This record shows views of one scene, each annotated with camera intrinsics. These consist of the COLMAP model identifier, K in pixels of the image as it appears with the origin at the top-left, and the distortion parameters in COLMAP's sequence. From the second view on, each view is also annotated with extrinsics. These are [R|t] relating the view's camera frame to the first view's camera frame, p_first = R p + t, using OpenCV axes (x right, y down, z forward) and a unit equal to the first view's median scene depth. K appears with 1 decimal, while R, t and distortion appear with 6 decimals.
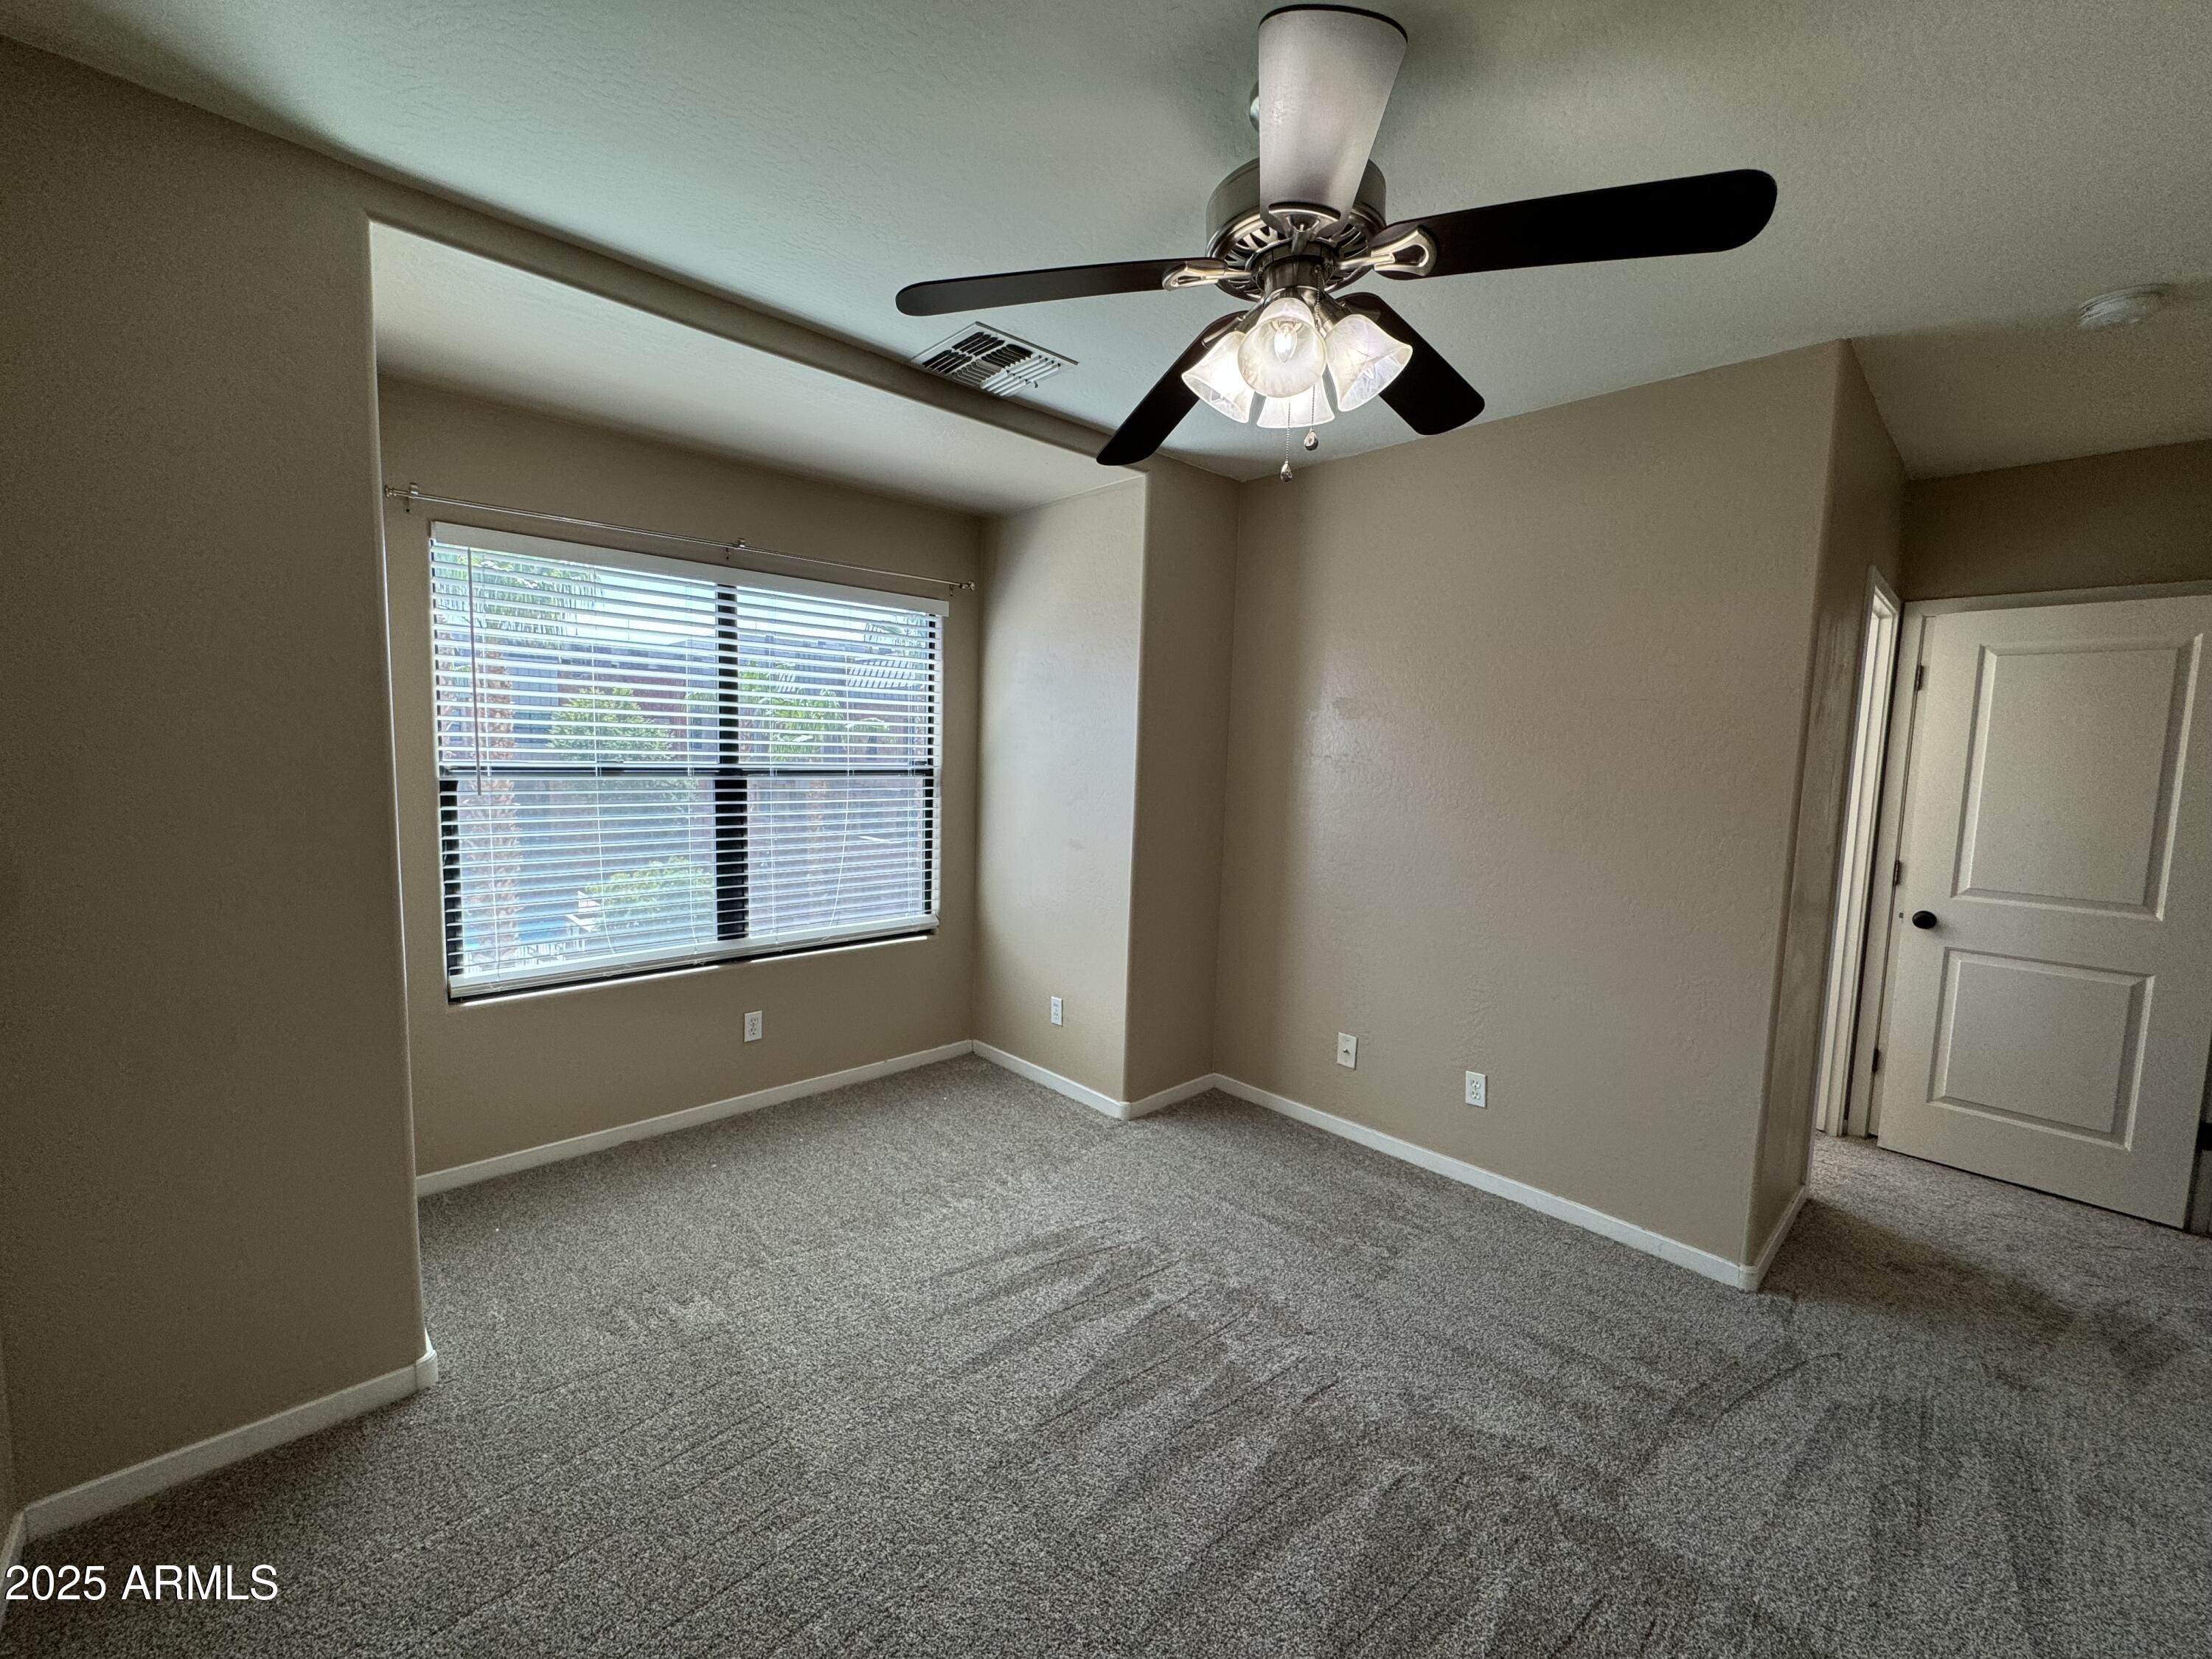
lens RADIAL K [[882.6, 0, 1107.9], [0, 882.6, 826.2], [0, 0, 1]] dist [-0.002384, 0.000773]
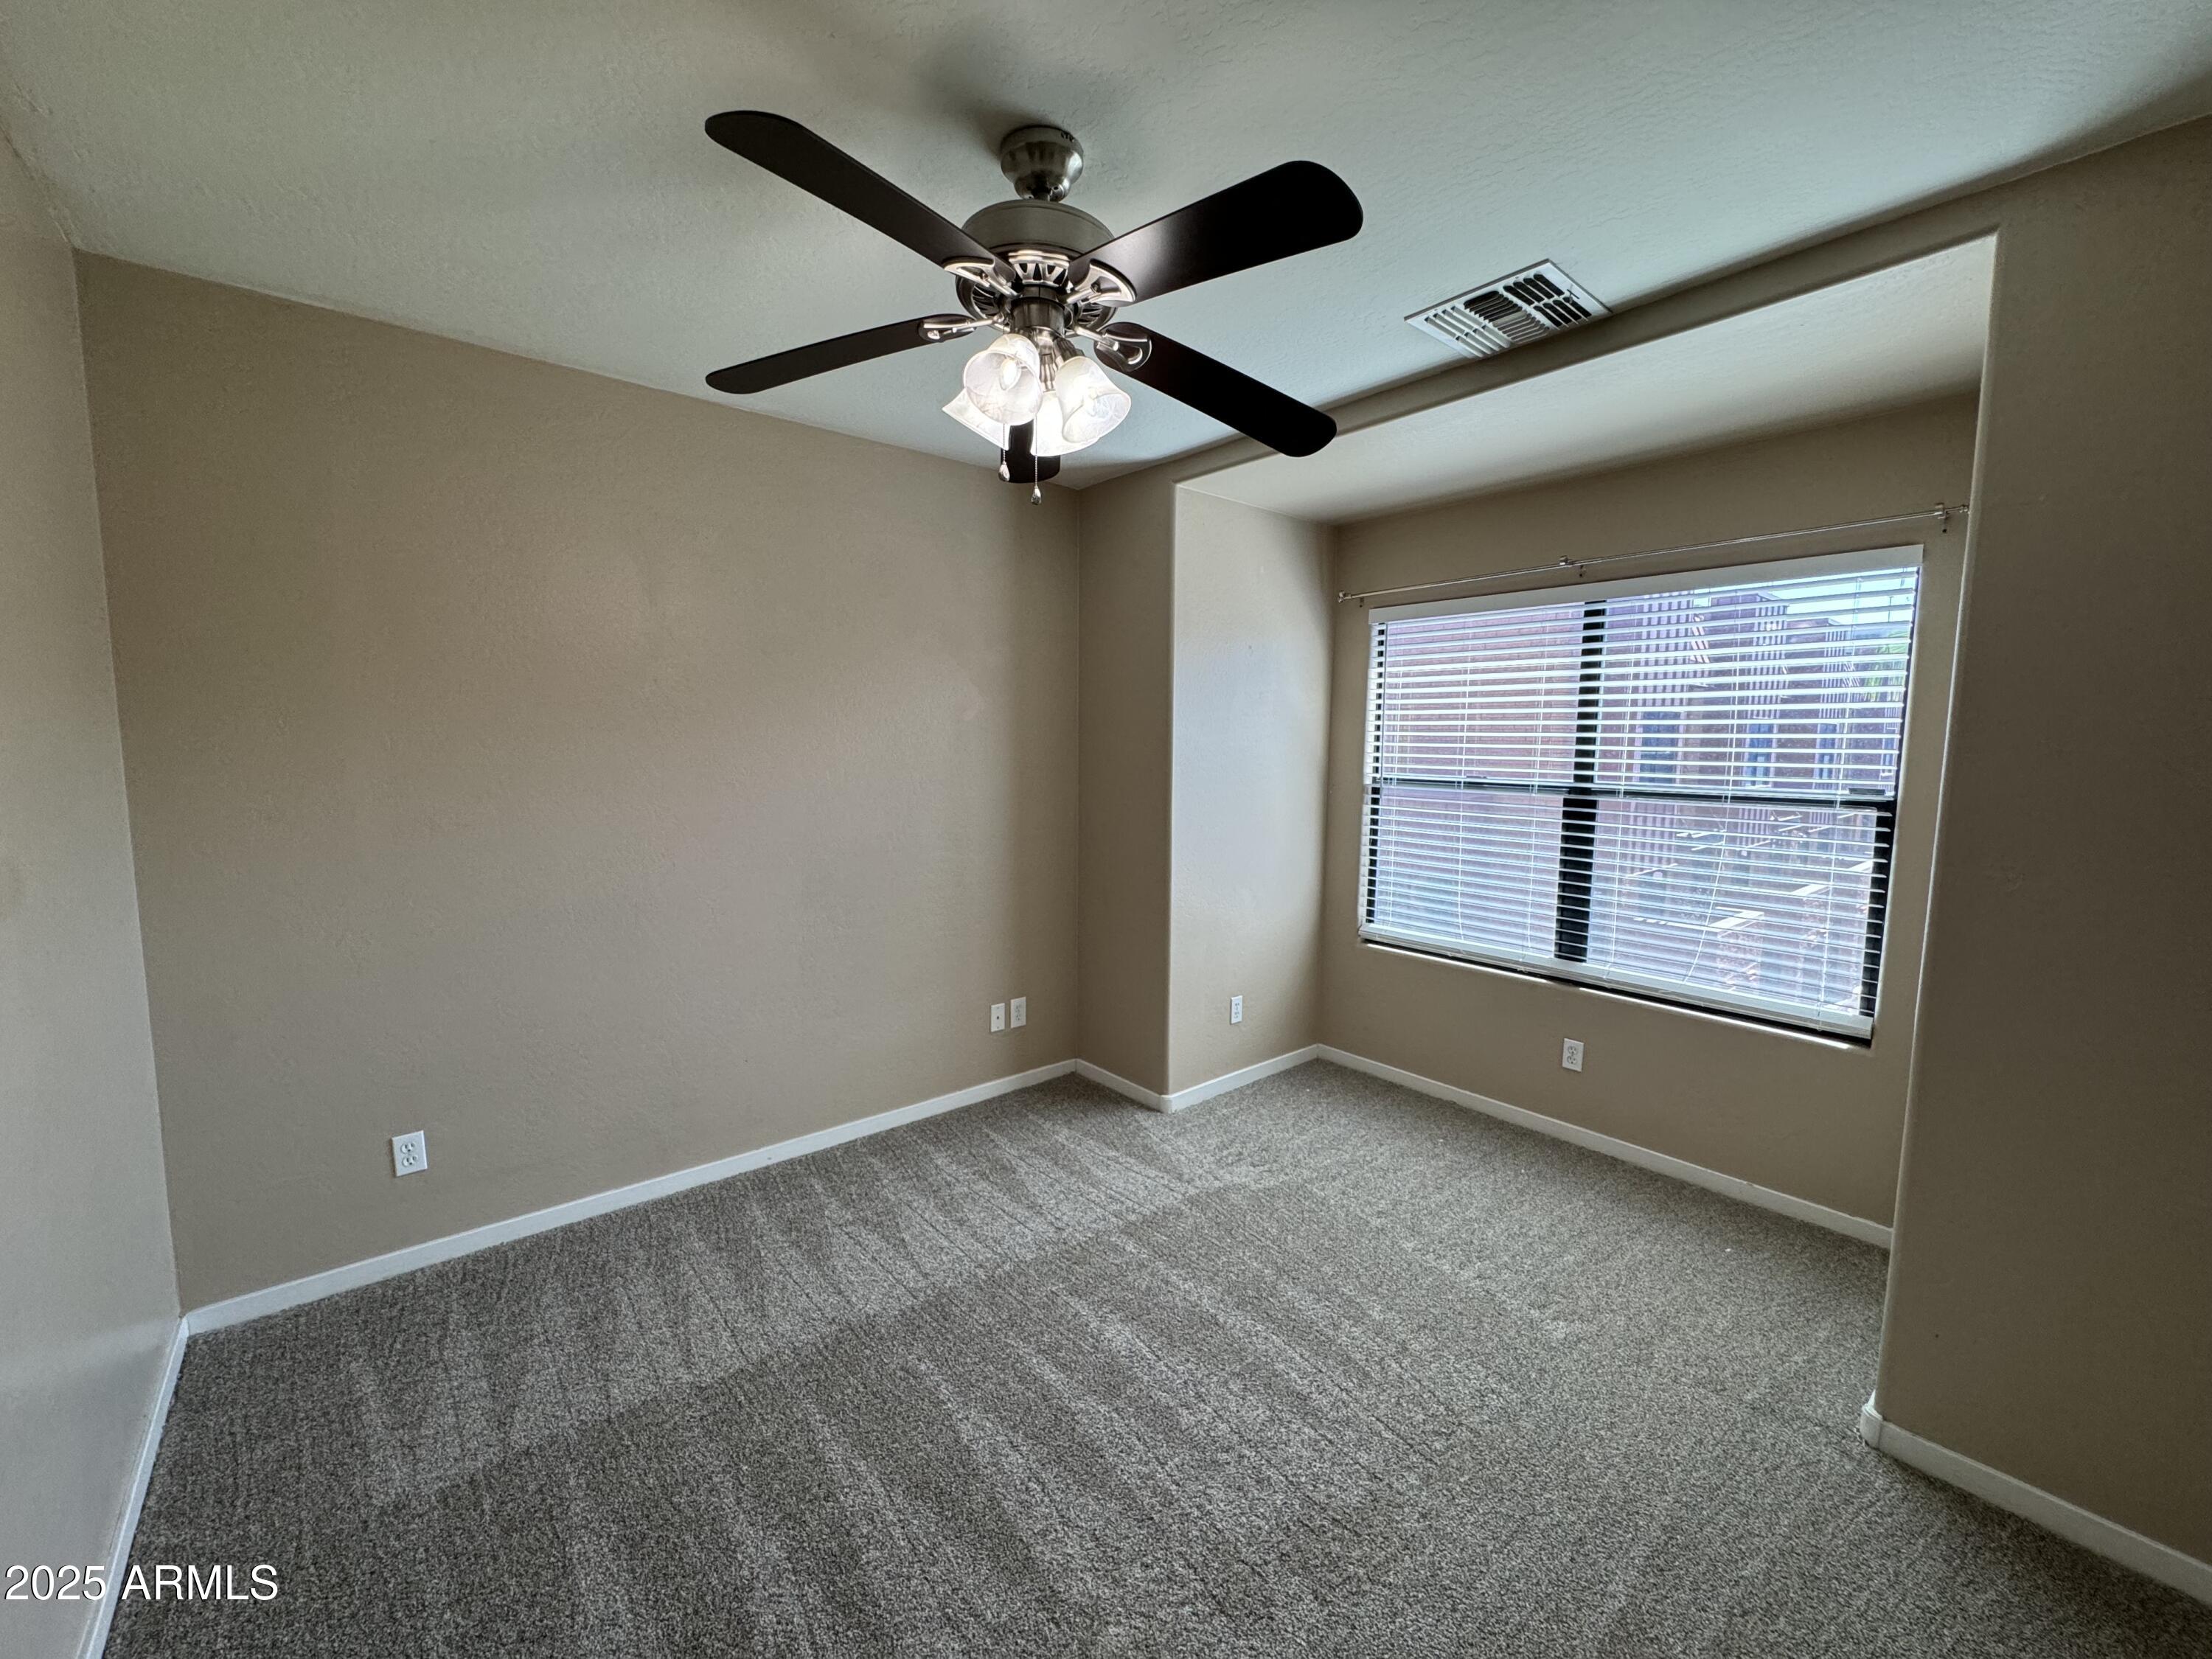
lens RADIAL K [[882.6, 0, 1107.9], [0, 882.6, 826.2], [0, 0, 1]] dist [-0.002384, 0.000773]
pose [[-0.053229, 0.065829, -0.996410, 0.581041], [-0.105595, 0.991859, 0.071170, -0.036722], [0.992984, 0.109004, -0.045844, 0.524224]]
